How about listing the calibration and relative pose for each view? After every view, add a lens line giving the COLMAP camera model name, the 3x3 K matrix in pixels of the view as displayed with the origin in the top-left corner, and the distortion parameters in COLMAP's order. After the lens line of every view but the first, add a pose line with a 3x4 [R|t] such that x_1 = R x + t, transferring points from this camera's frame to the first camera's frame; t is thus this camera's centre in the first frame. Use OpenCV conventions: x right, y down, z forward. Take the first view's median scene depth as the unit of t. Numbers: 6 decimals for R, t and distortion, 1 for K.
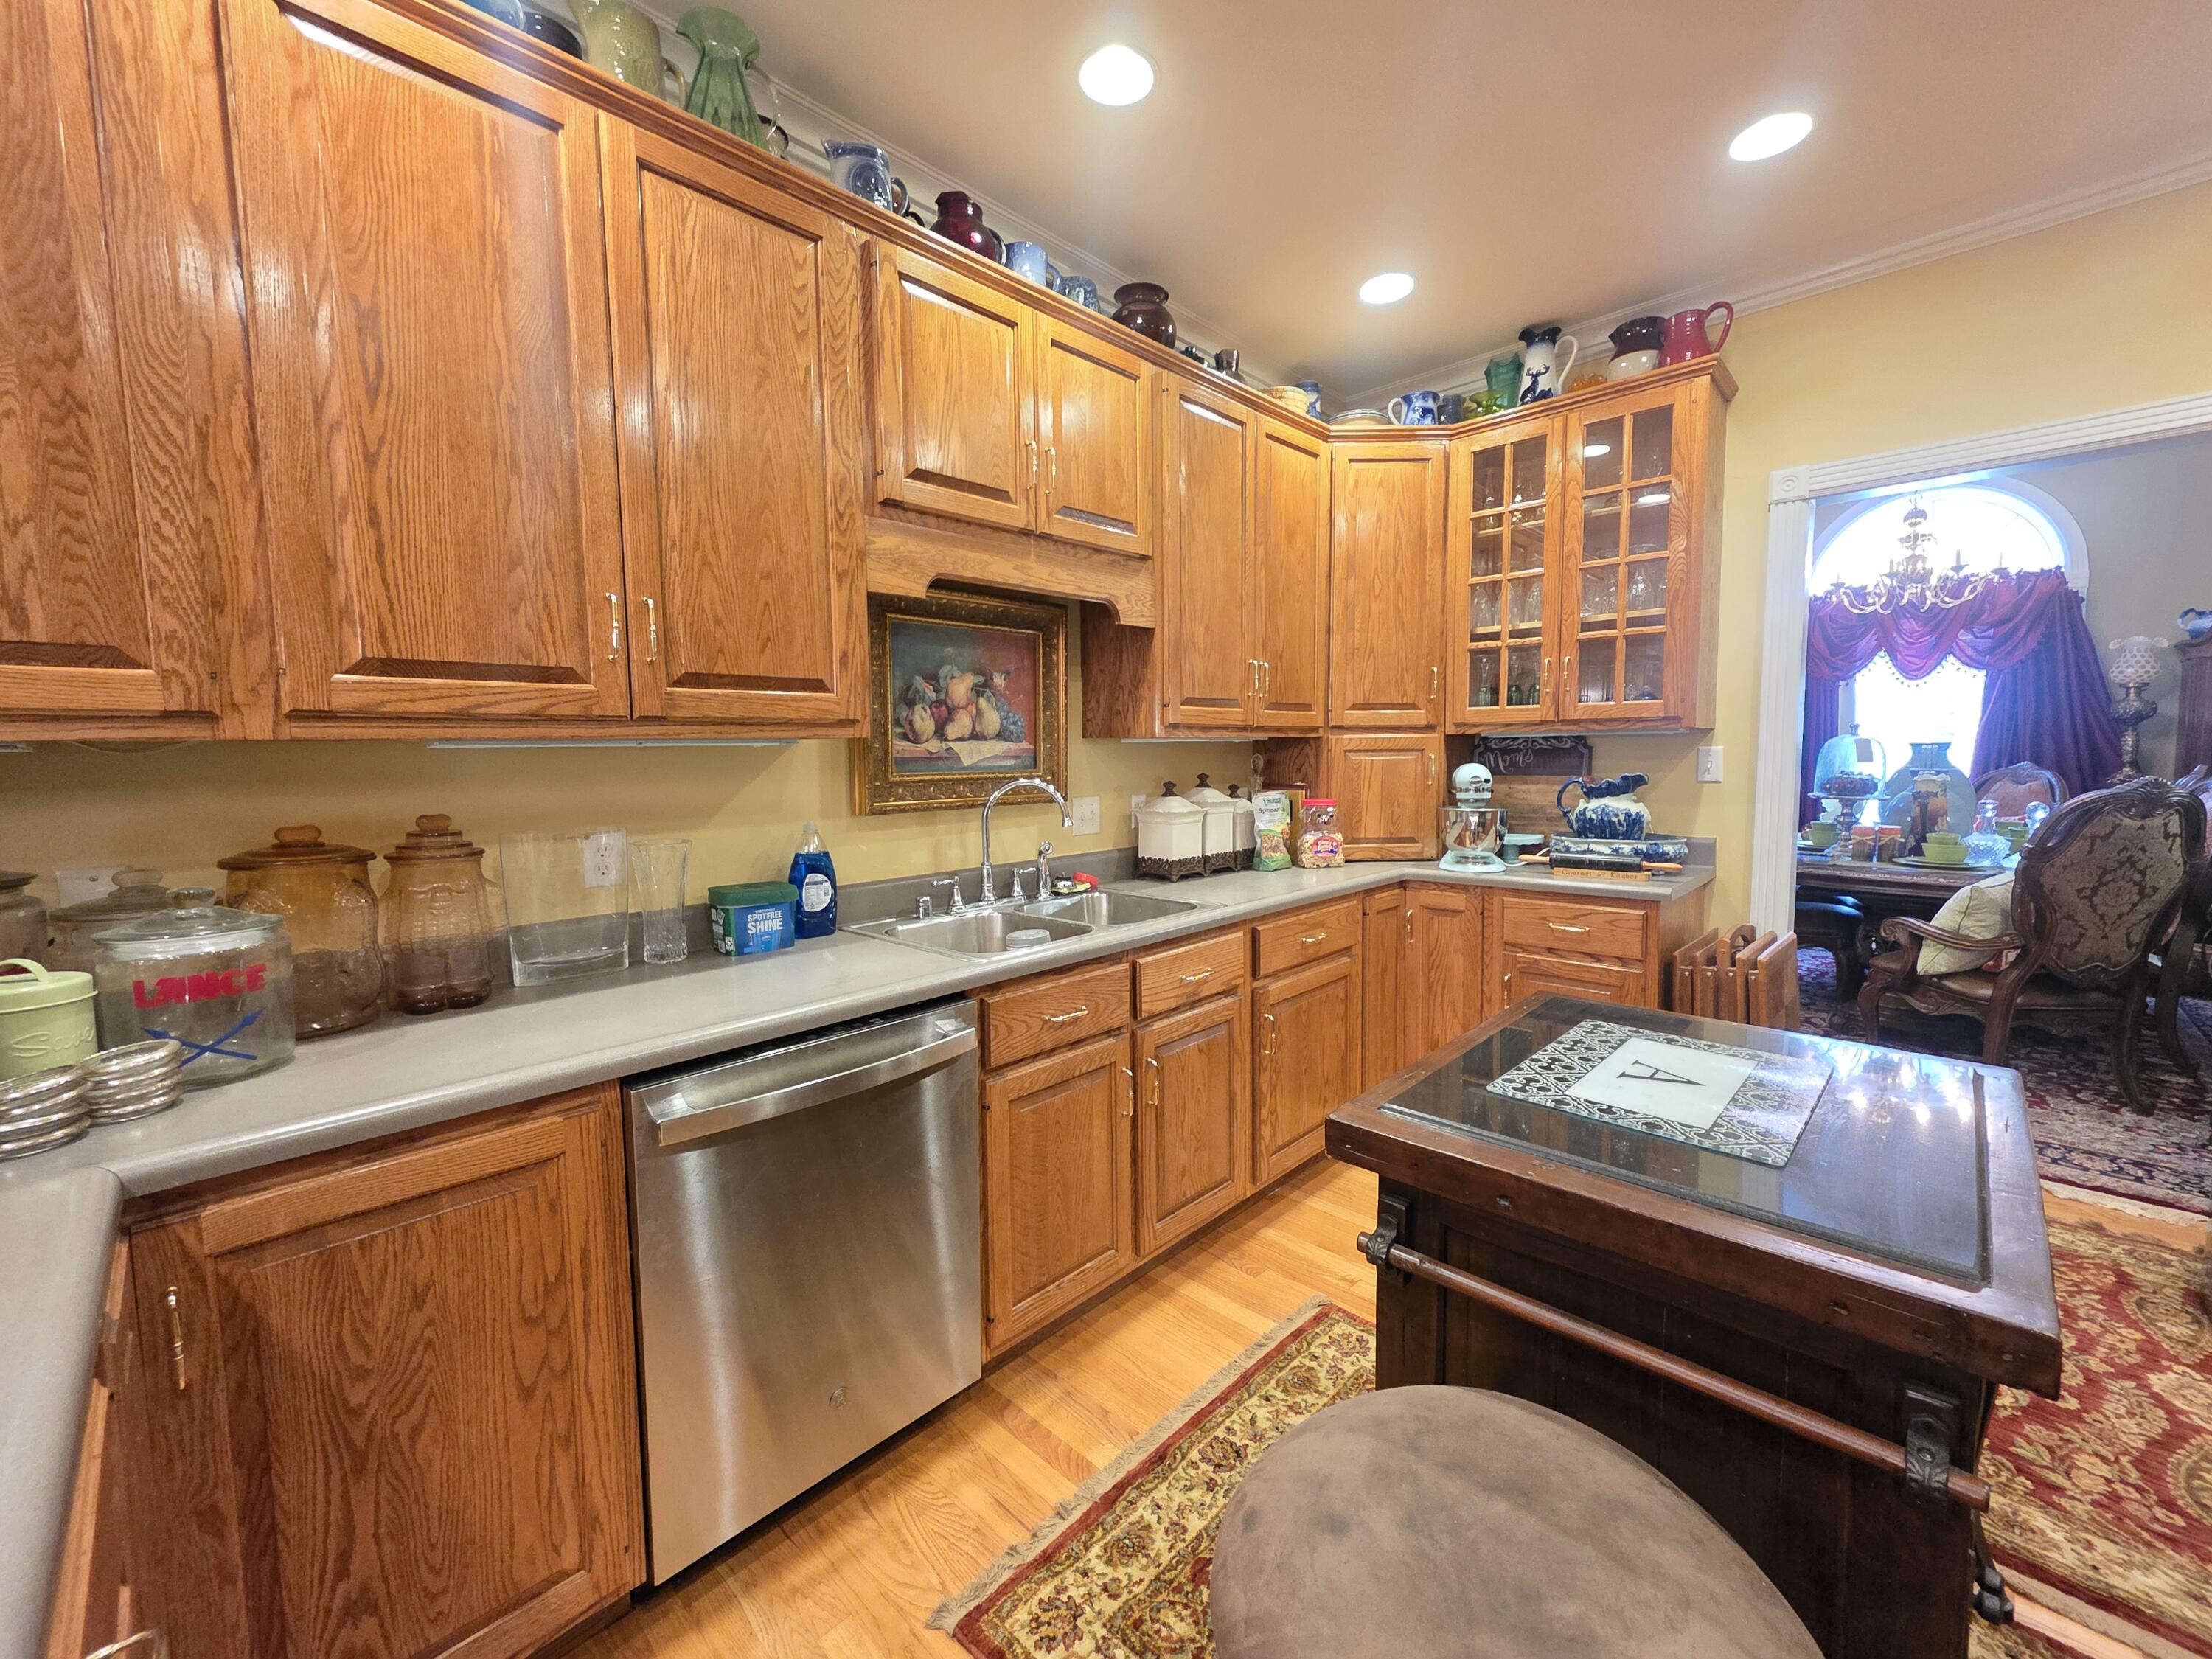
lens RADIAL K [[890.6, 0, 1098.8], [0, 890.6, 823.2], [0, 0, 1]] dist [-0.000129, 0.000030]
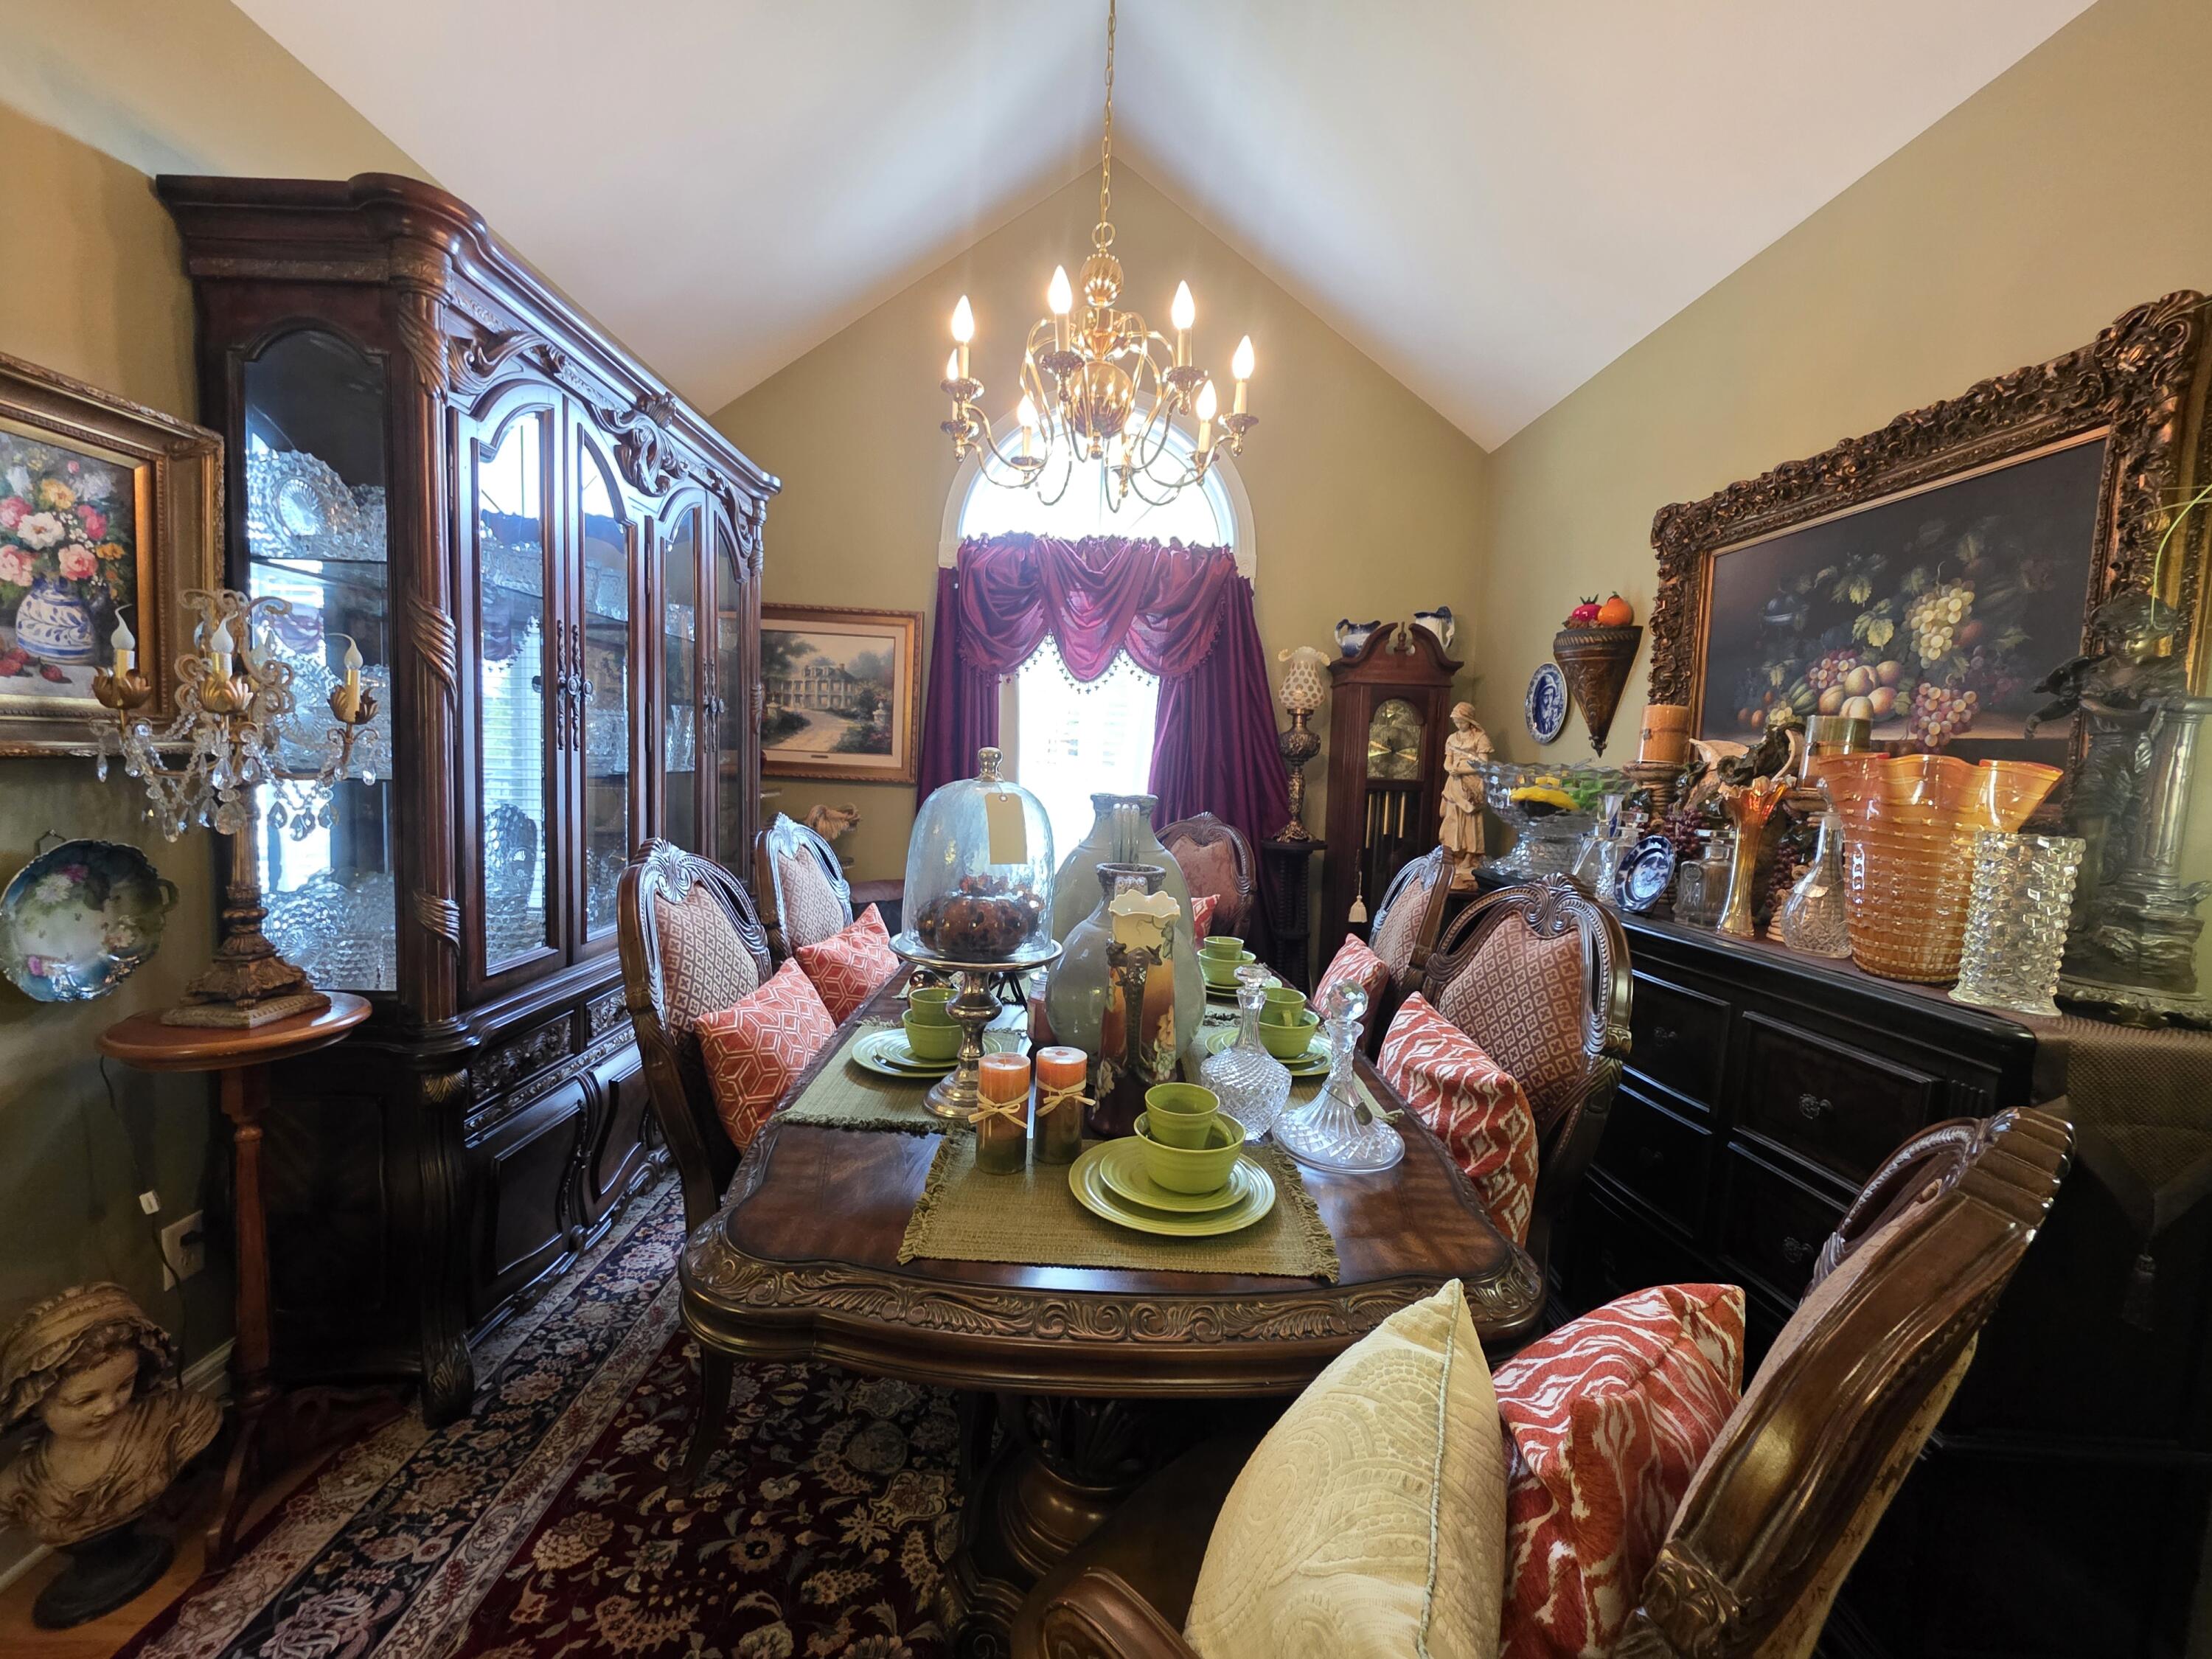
lens RADIAL K [[890.6, 0, 1098.8], [0, 890.6, 823.2], [0, 0, 1]] dist [-0.000129, 0.000030]
pose [[0.715421, -0.010261, 0.698618, 0.481279], [0.004721, 0.999940, 0.009852, -0.064946], [-0.698677, -0.003750, 0.715427, 0.544087]]
